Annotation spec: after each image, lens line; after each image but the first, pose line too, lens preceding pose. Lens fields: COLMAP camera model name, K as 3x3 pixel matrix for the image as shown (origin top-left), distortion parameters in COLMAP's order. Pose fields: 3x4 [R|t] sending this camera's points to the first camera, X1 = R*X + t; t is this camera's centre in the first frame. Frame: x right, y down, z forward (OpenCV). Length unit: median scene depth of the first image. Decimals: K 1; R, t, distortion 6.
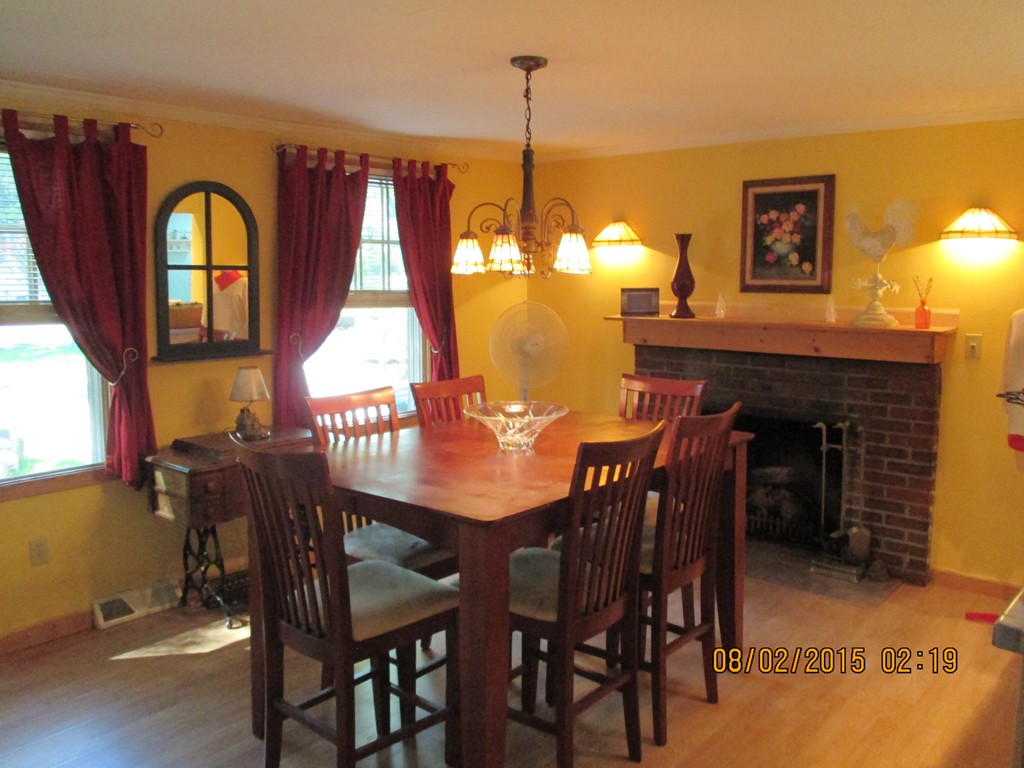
lens RADIAL K [[846.1, 0, 512.0], [0, 846.1, 384.0], [0, 0, 1]] dist [-0.038798, 0.001713]
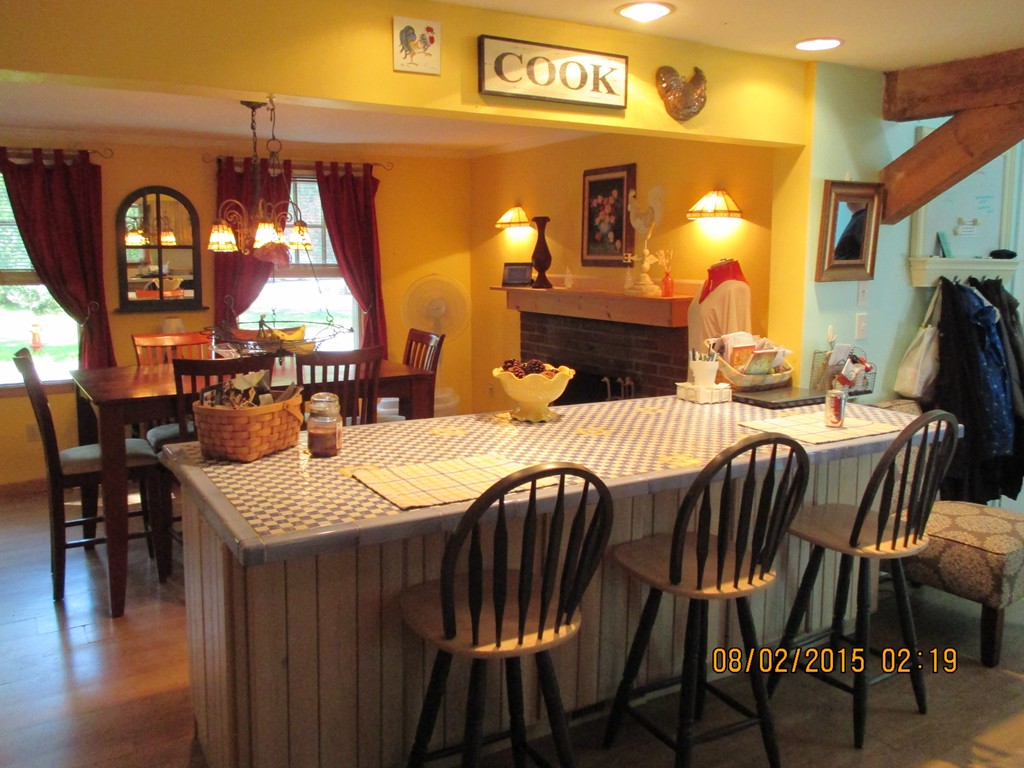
lens RADIAL K [[860.2, 0, 511.1], [0, 860.2, 370.4], [0, 0, 1]] dist [-0.036556, -0.006307]
pose [[0.952824, 0.040579, -0.300800, 0.569735], [-0.039523, 0.999173, 0.009595, 0.028669], [0.300940, 0.002746, 0.953639, -0.167534]]
